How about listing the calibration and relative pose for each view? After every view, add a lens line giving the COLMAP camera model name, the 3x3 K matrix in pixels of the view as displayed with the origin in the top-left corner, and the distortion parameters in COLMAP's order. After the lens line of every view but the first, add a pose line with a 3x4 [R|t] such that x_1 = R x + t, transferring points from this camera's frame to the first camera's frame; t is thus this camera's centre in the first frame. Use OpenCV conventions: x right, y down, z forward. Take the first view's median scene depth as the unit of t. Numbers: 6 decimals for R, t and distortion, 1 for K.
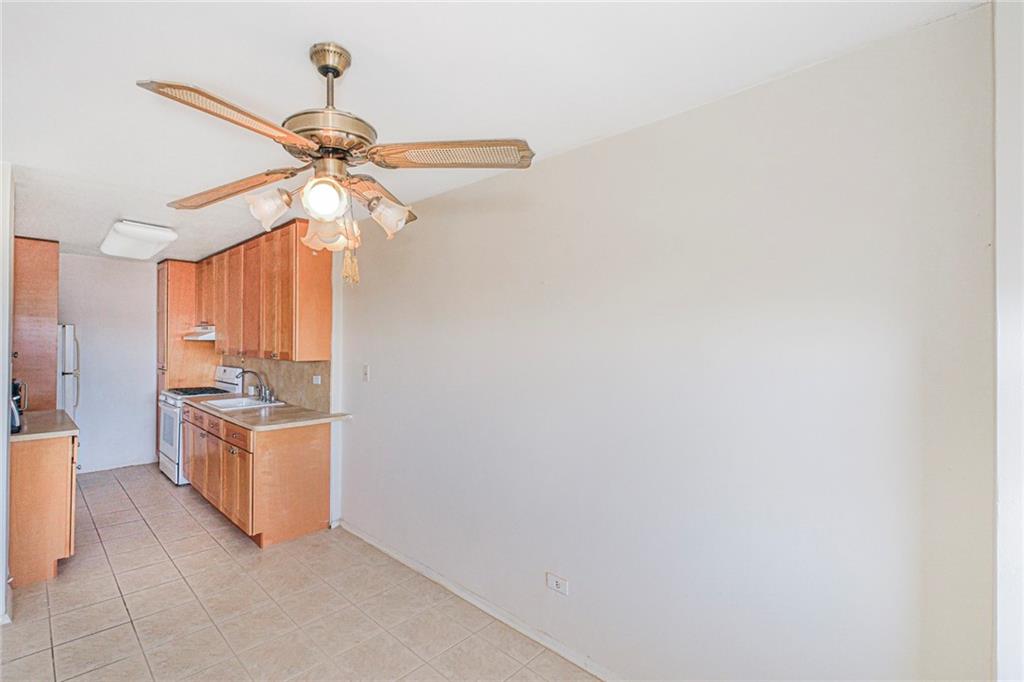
lens RADIAL K [[449.3, 0, 470.8], [0, 449.3, 334.8], [0, 0, 1]] dist [0.001444, 0.000390]
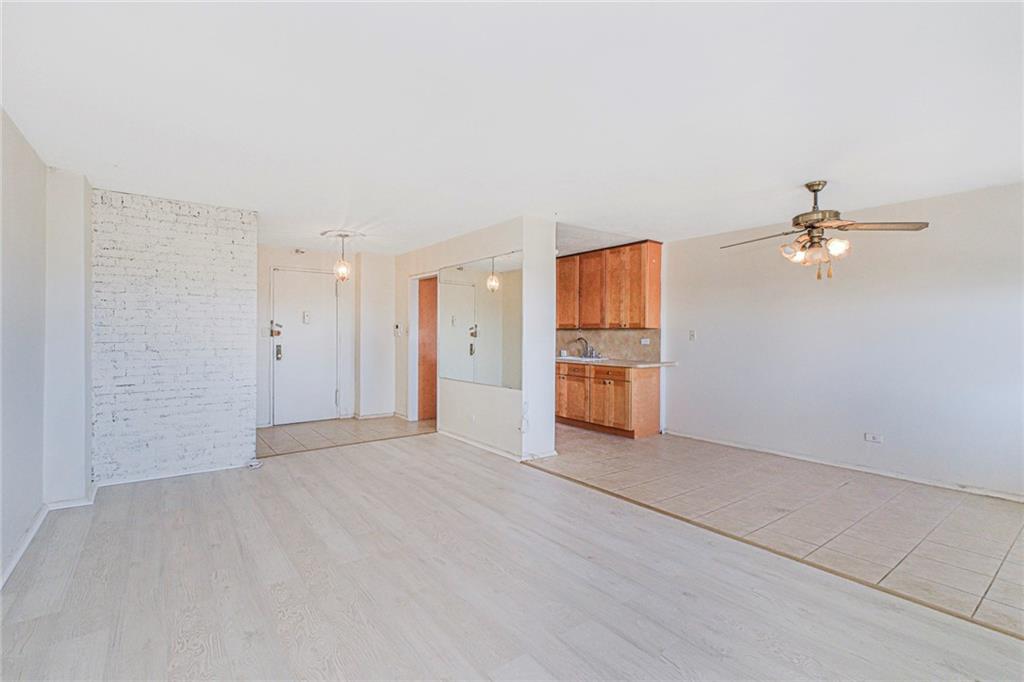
lens RADIAL K [[449.3, 0, 487.7], [0, 449.3, 336.0], [0, 0, 1]] dist [0.001444, 0.000390]
pose [[0.989705, -0.005645, -0.143011, -0.687330], [0.007292, 0.999913, 0.010995, 0.062793], [0.142936, -0.011924, 0.989660, -0.651888]]
